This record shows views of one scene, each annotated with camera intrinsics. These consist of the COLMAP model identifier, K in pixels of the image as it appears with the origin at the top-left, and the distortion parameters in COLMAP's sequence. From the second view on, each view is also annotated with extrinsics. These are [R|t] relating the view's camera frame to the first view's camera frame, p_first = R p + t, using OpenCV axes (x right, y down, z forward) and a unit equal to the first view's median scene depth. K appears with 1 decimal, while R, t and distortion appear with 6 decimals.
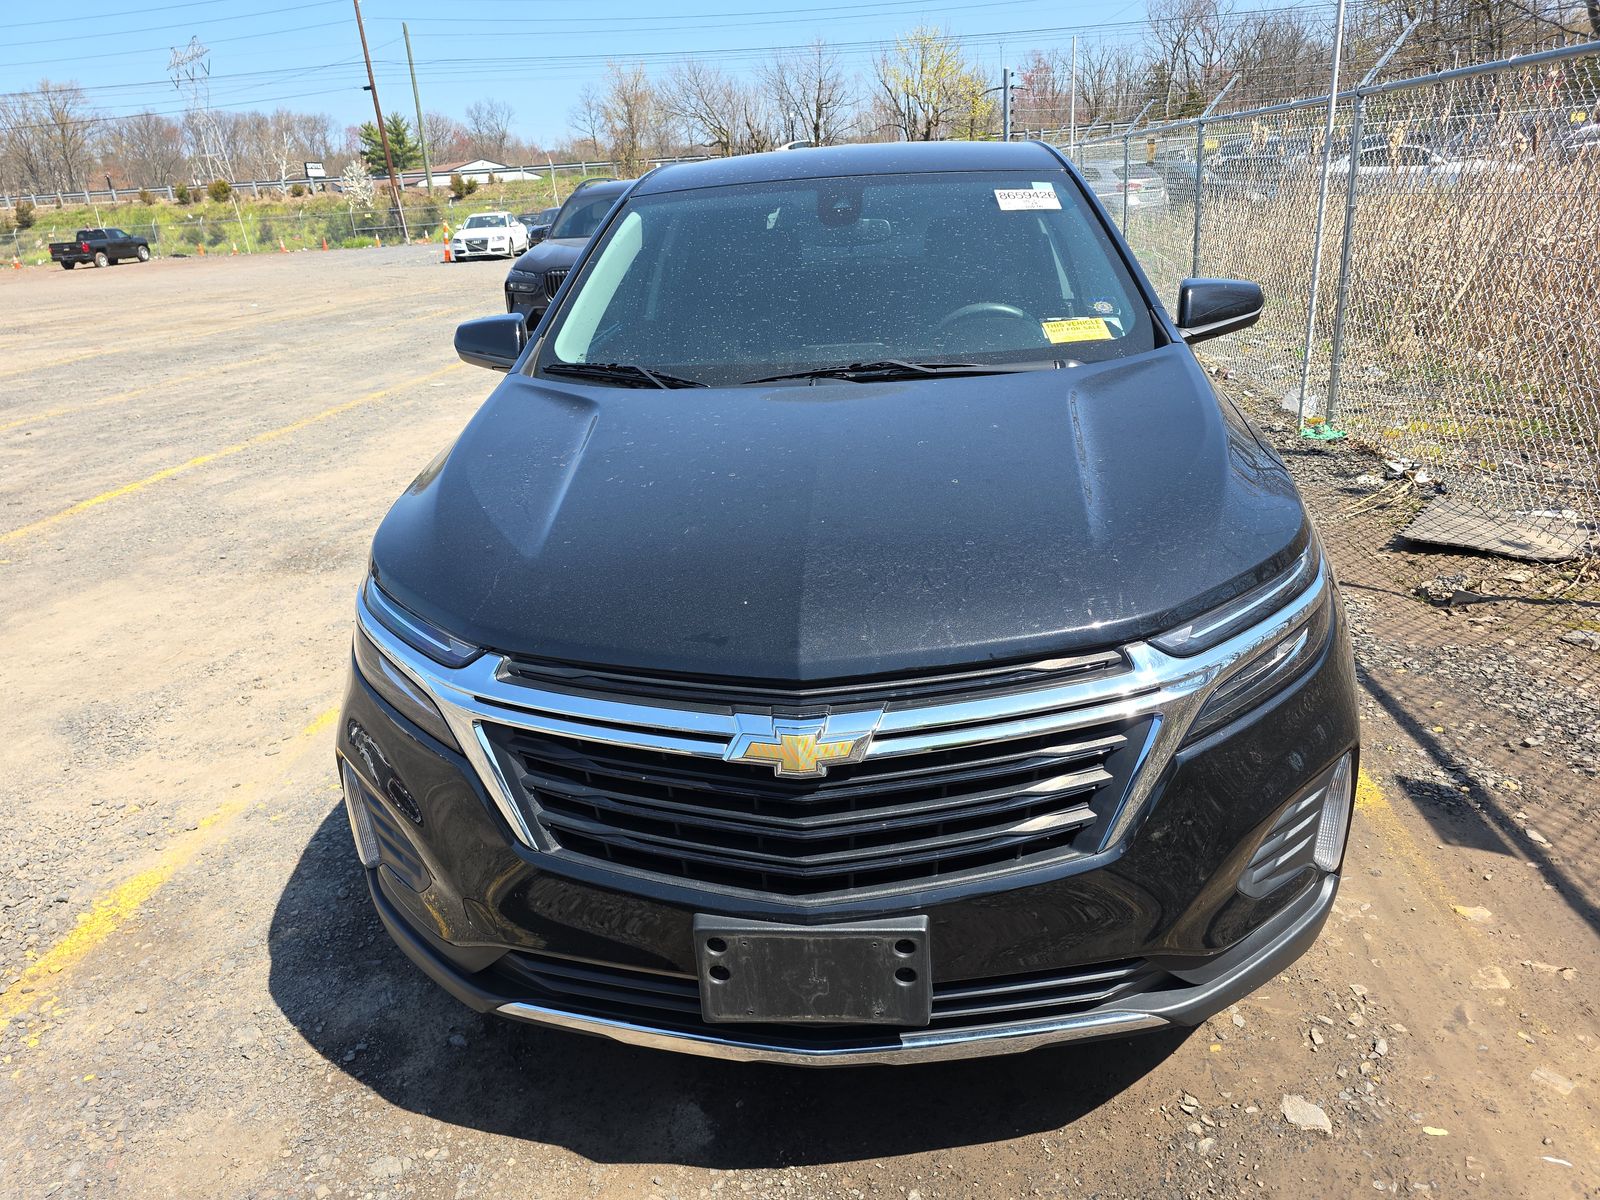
lens RADIAL K [[1078.2, 0, 797.4], [0, 1078.2, 608.4], [0, 0, 1]] dist [0.032936, -0.027356]
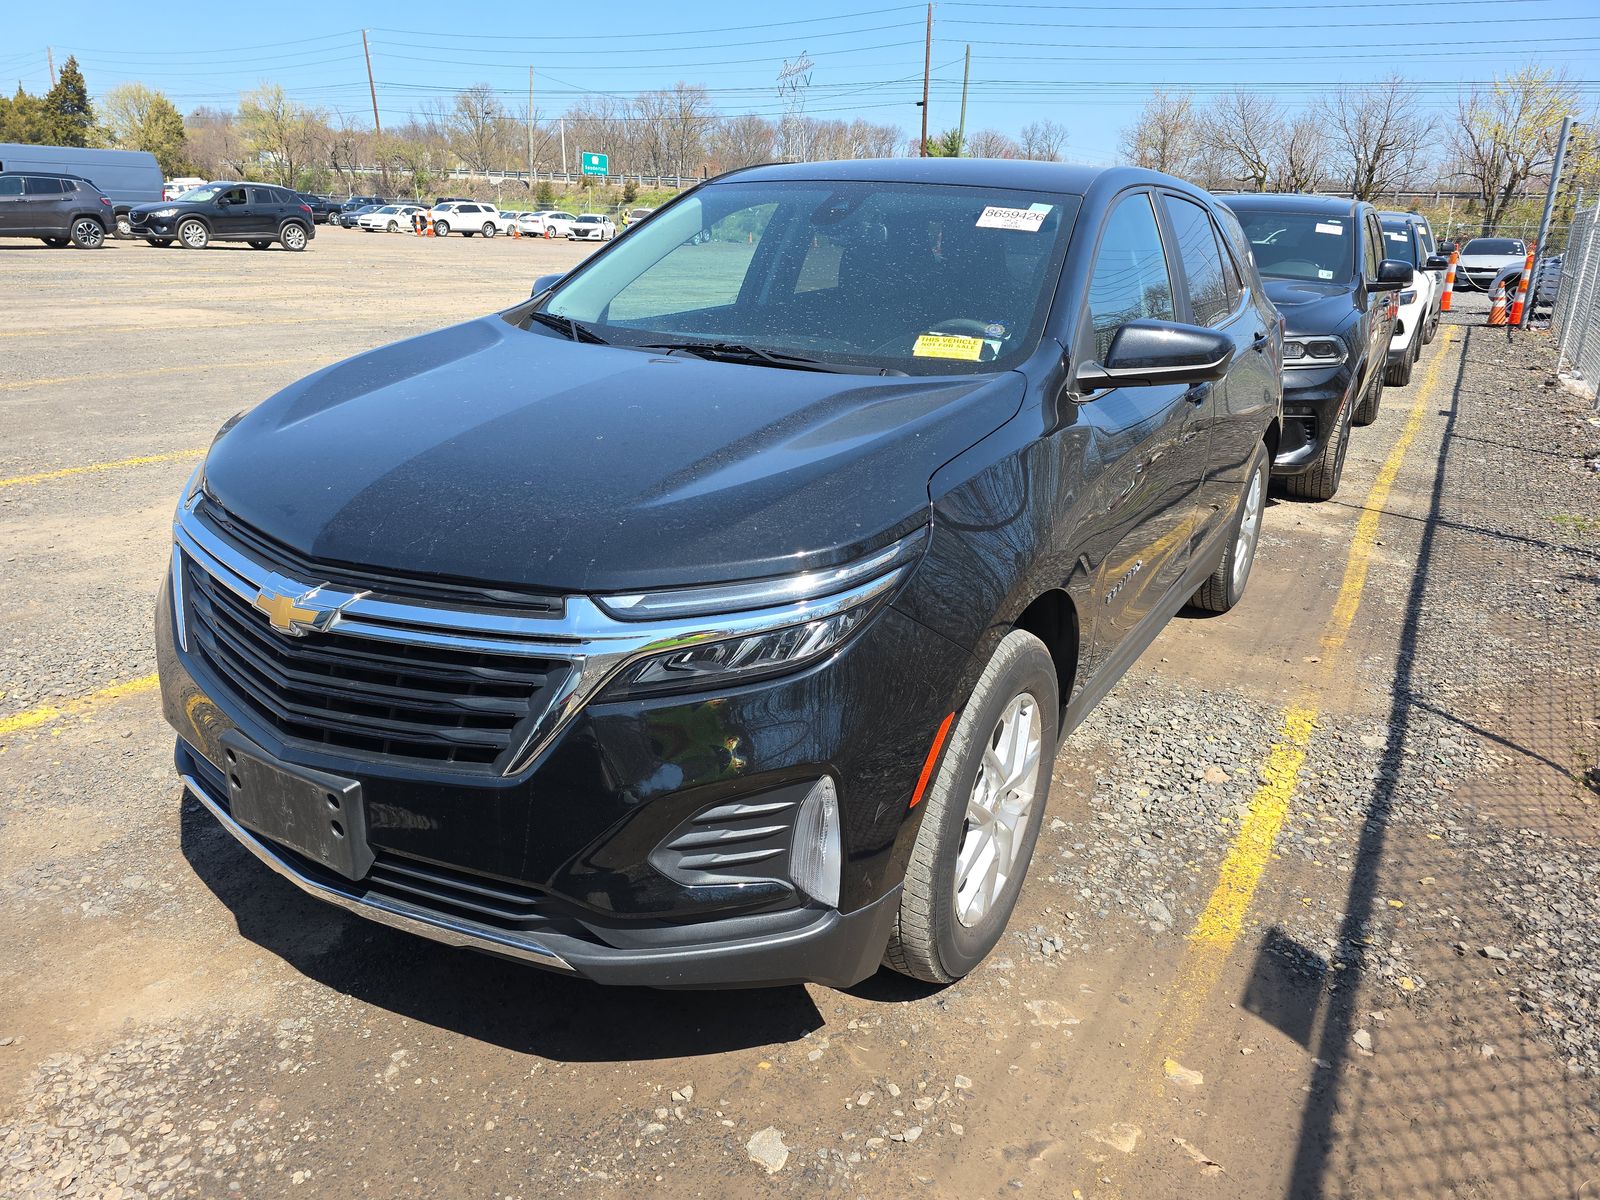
lens RADIAL K [[1078.2, 0, 791.0], [0, 1078.2, 589.3], [0, 0, 1]] dist [0.032936, -0.027356]
pose [[0.890034, 0.232849, -0.391944, 0.495417], [-0.245455, 0.969233, 0.018425, -0.024538], [0.384175, 0.079806, 0.919805, 0.057547]]
